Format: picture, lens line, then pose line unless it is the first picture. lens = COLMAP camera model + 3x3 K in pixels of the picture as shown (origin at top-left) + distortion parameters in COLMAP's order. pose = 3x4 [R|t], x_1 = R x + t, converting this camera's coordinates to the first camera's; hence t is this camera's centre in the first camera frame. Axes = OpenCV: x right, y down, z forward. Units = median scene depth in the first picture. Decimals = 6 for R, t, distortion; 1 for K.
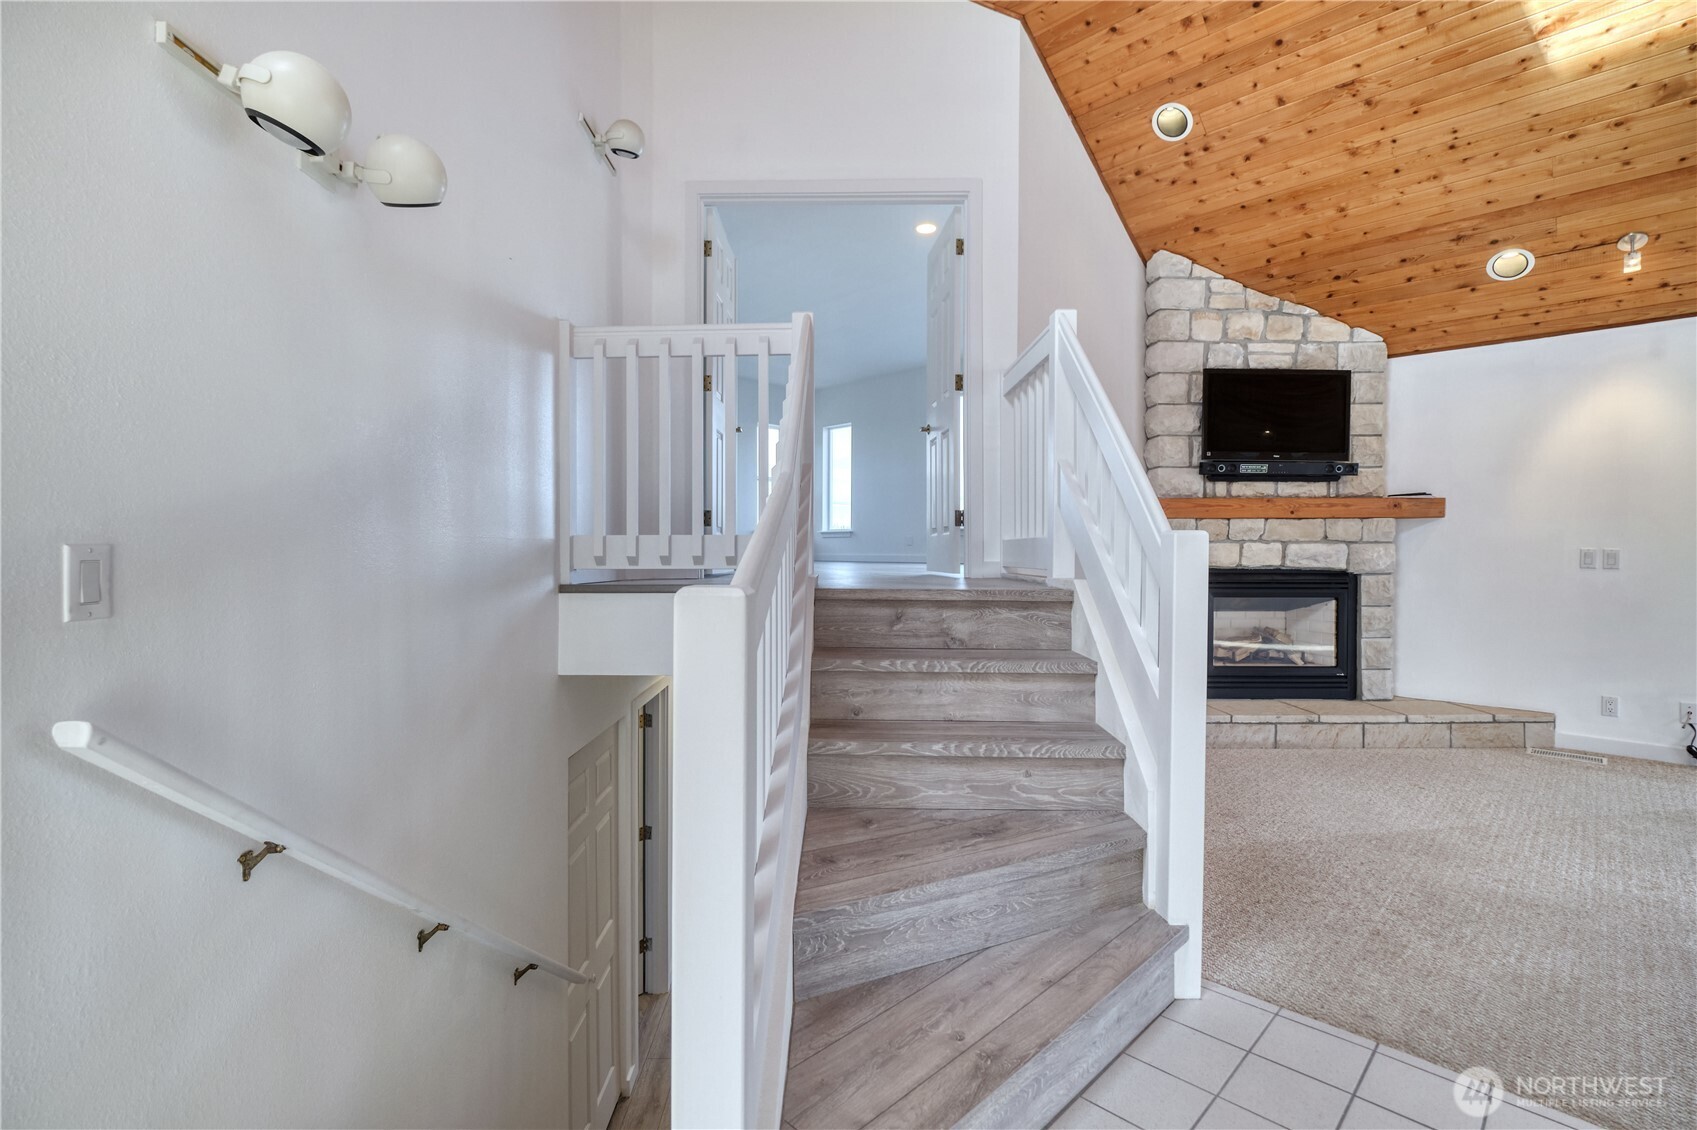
lens RADIAL K [[773.4, 0, 842.2], [0, 773.4, 560.5], [0, 0, 1]] dist [-0.014361, -0.000223]
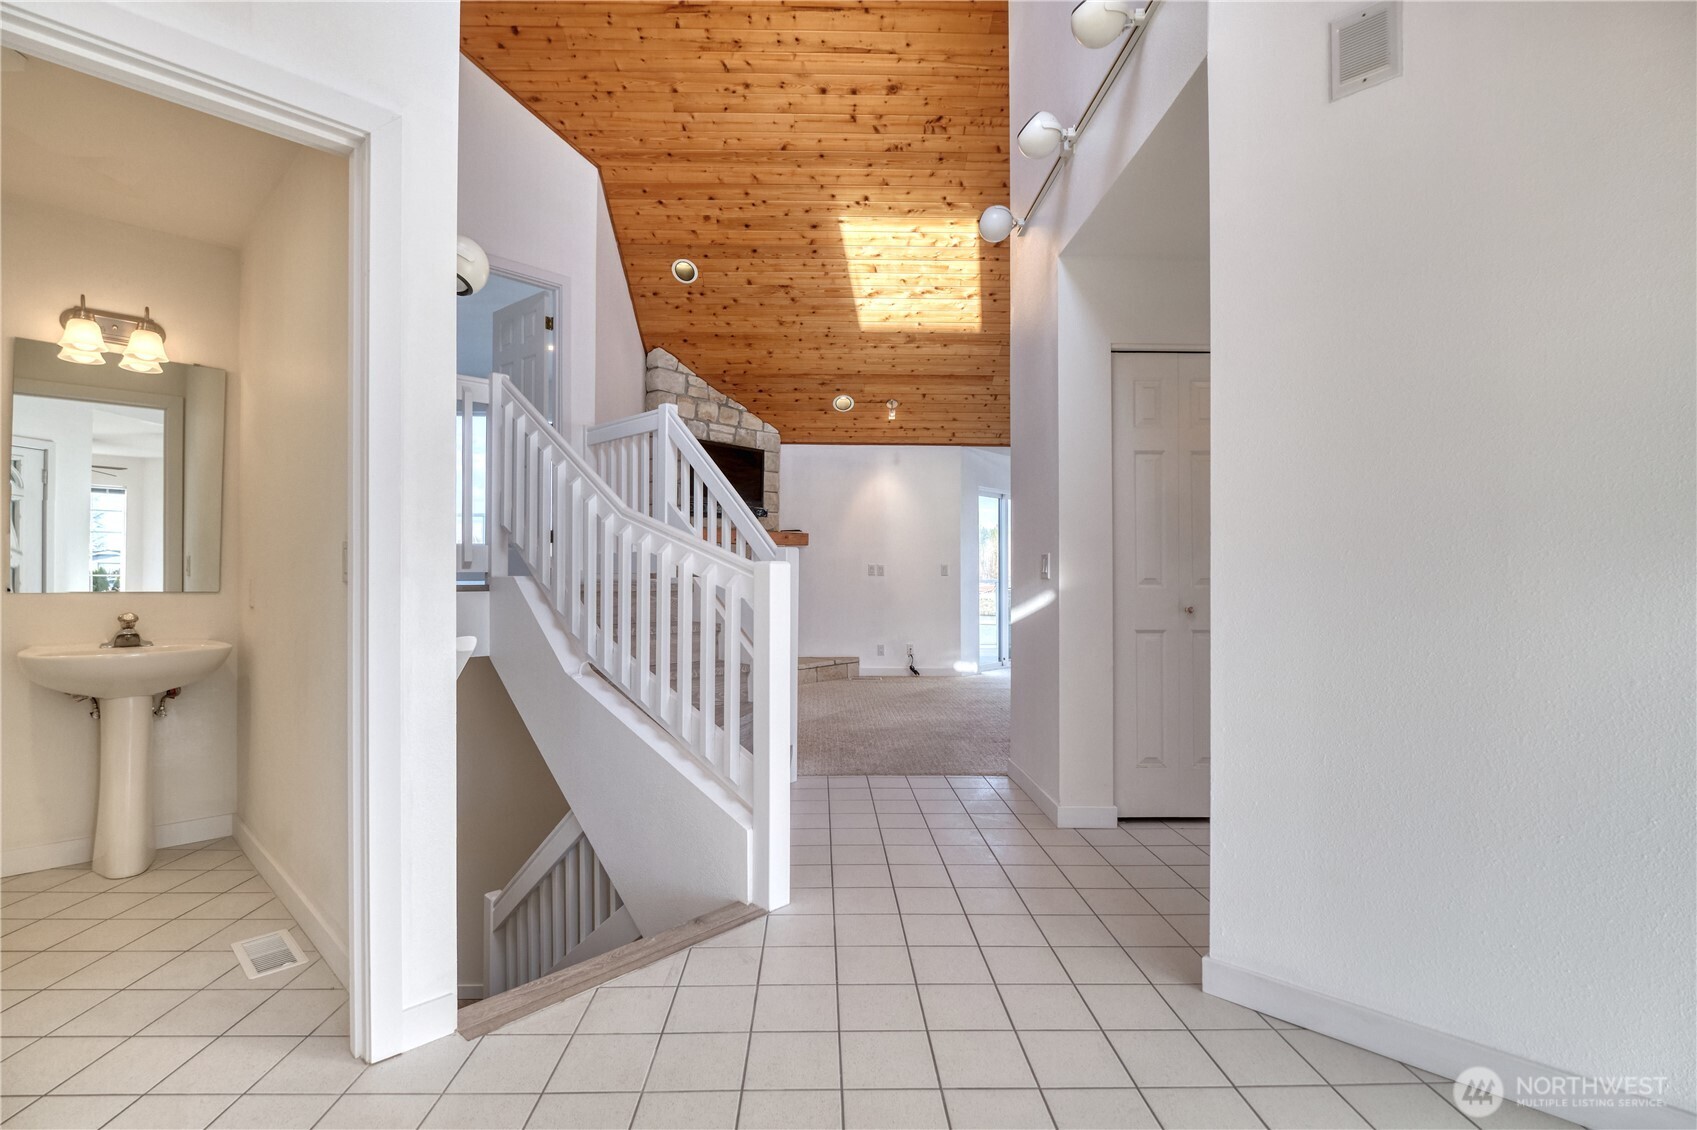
lens RADIAL K [[773.4, 0, 840.5], [0, 773.4, 562.8], [0, 0, 1]] dist [-0.014361, -0.000223]
pose [[0.679949, 0.007661, 0.733219, -0.423738], [0.006715, 0.999838, -0.016673, 0.010615], [-0.733228, 0.016261, 0.679788, -0.199135]]
